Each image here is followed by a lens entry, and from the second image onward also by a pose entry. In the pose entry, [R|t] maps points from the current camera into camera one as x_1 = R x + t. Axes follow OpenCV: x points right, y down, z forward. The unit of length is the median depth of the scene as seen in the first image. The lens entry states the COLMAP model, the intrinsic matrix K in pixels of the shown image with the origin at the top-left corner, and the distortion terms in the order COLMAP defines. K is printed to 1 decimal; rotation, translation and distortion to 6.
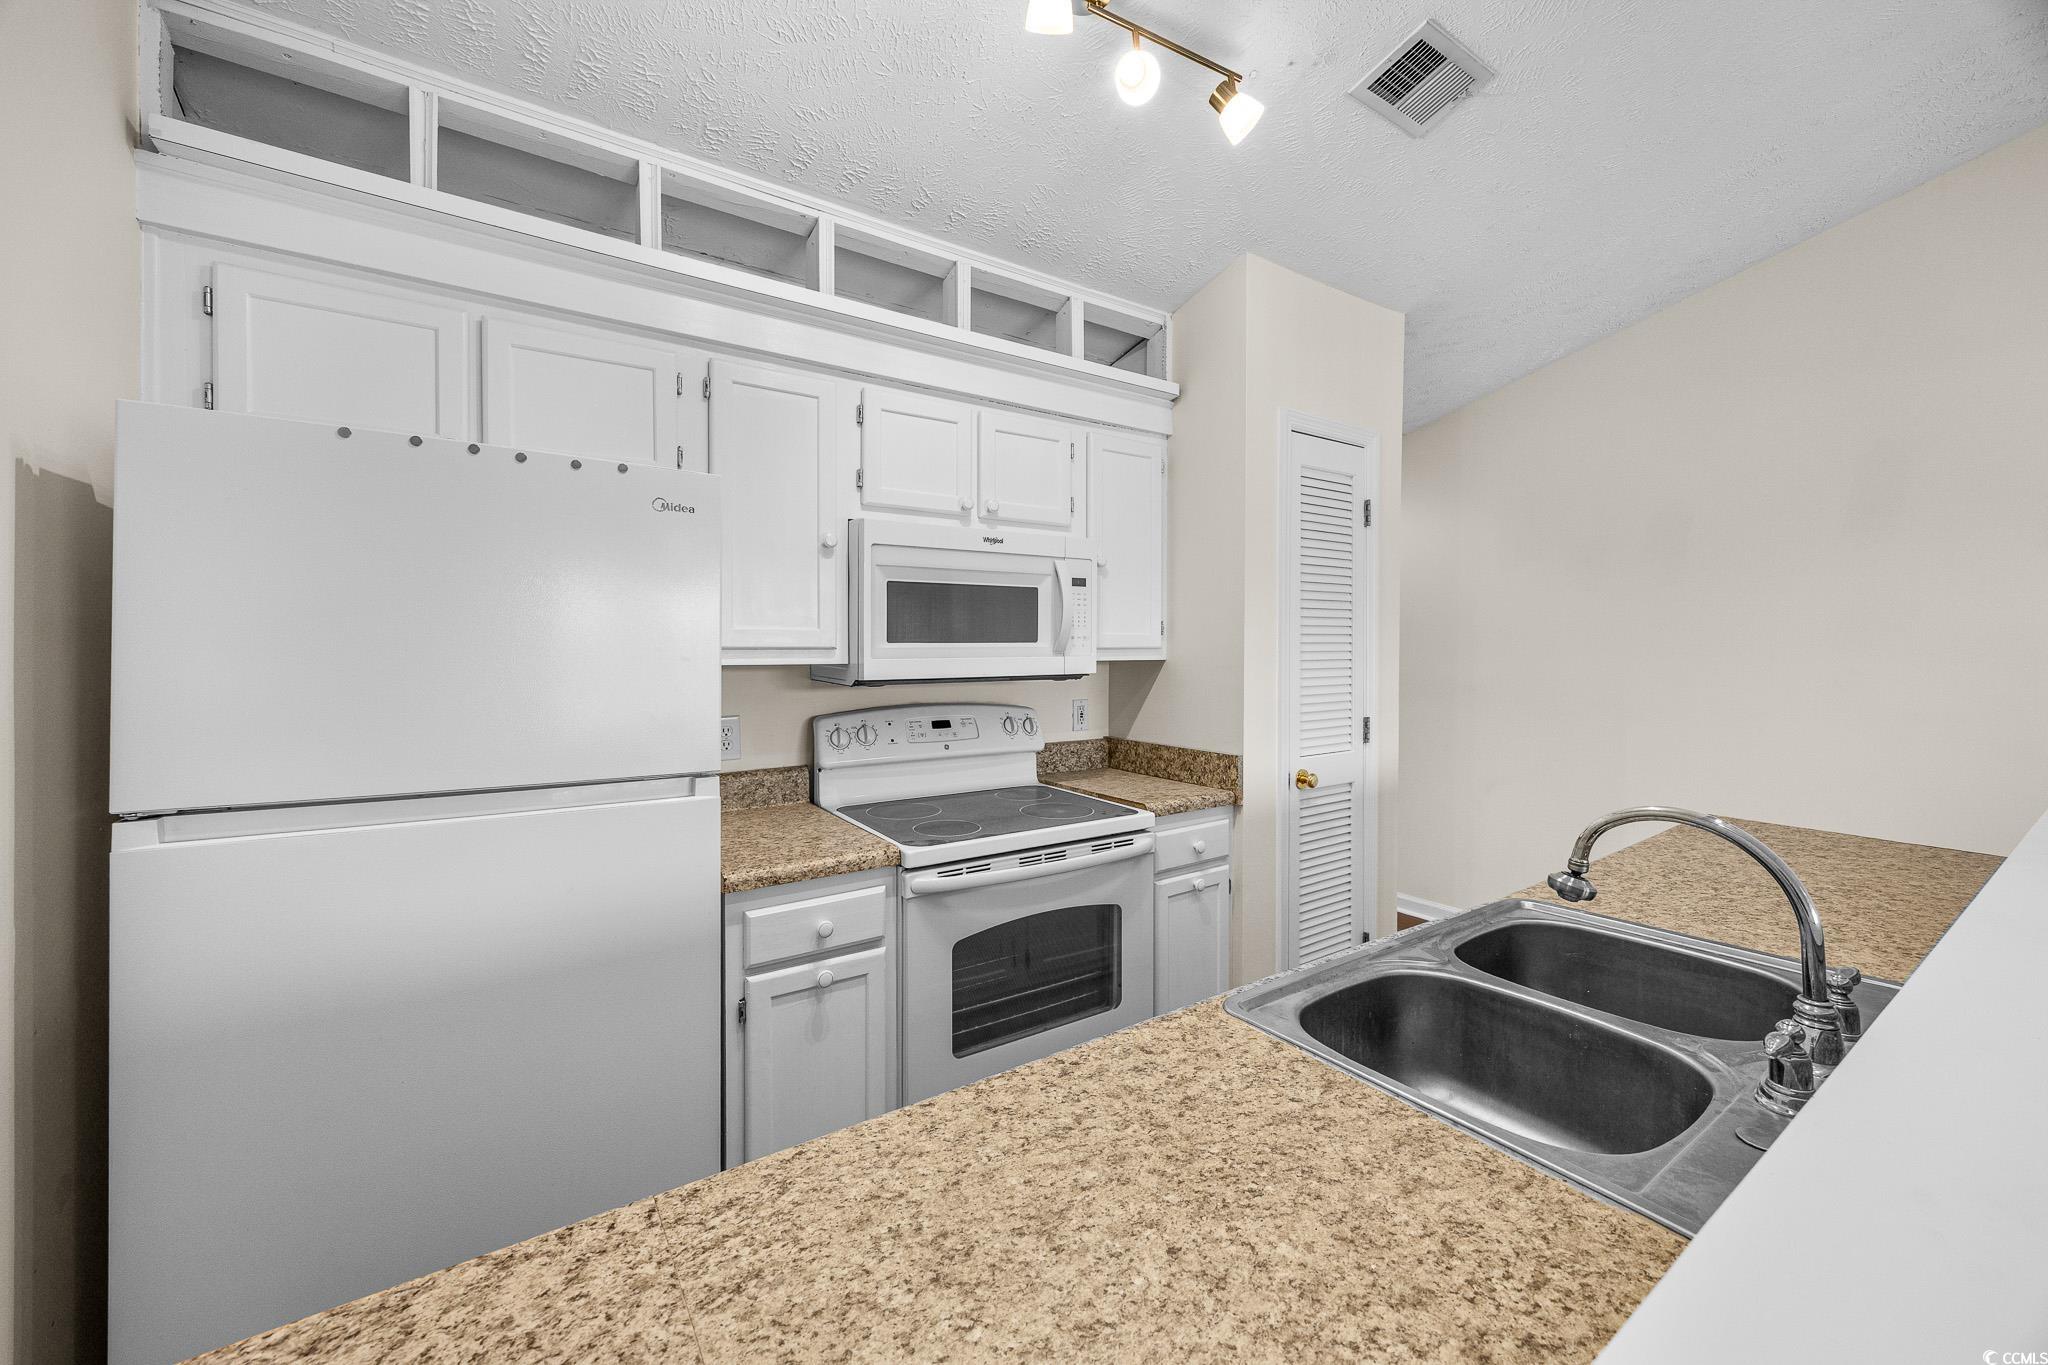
lens RADIAL K [[794.4, 0, 1020.8], [0, 794.4, 658.2], [0, 0, 1]] dist [-0.001427, -0.000019]
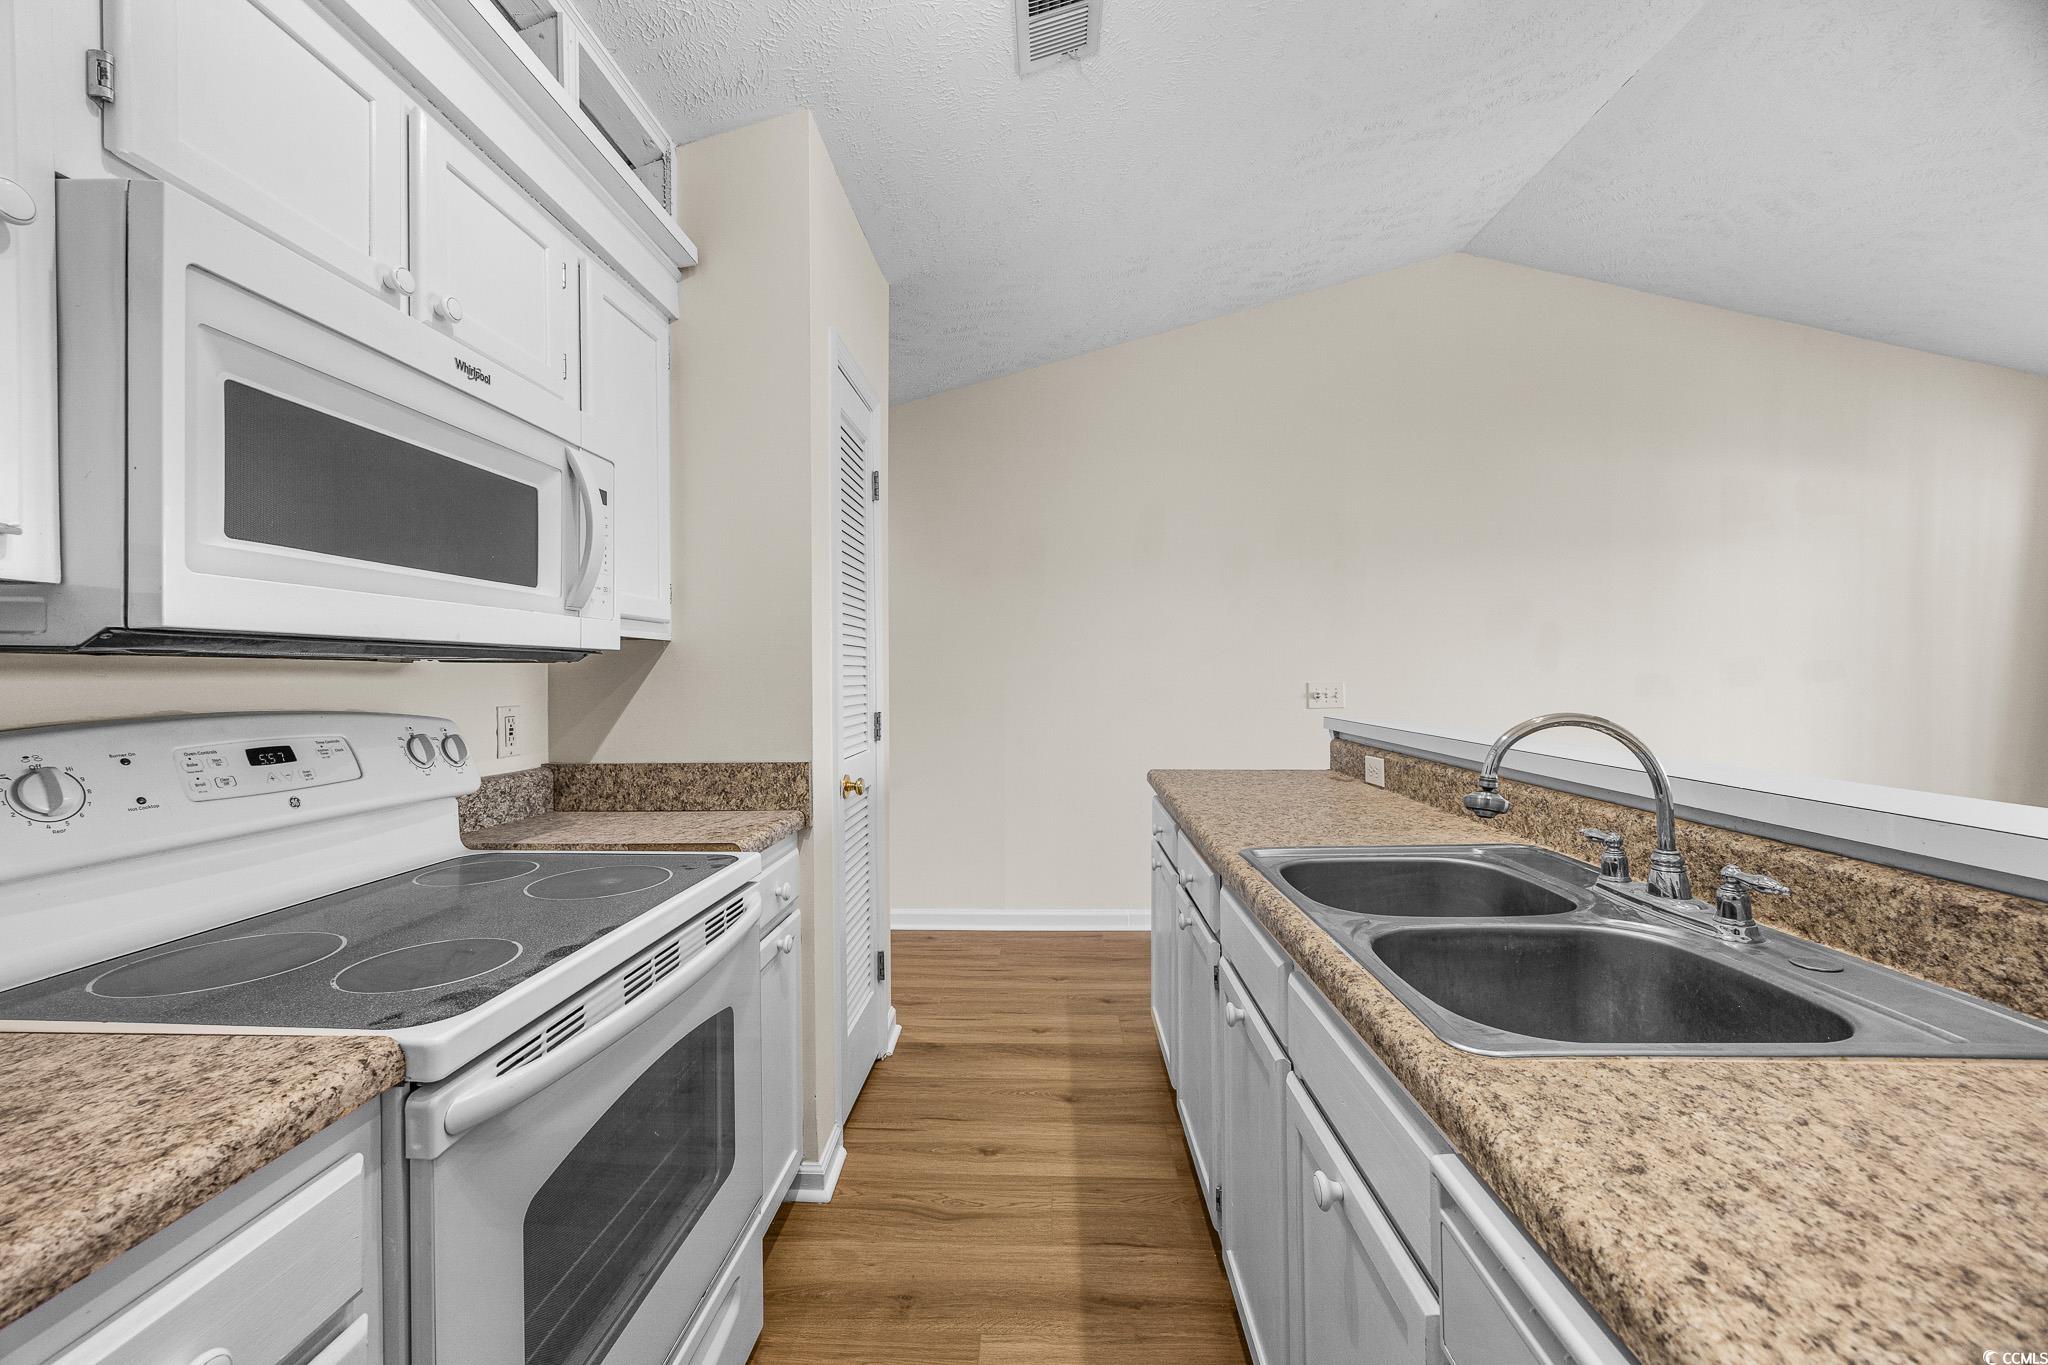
lens RADIAL K [[783.2, 0, 1024.0], [0, 783.2, 682.5], [0, 0, 1]] dist [-0.000906, 0.000065]
pose [[0.591927, -0.011875, 0.805904, -0.213438], [0.022140, 0.999754, -0.001530, 0.053376], [-0.805688, 0.018748, 0.592044, 0.395012]]
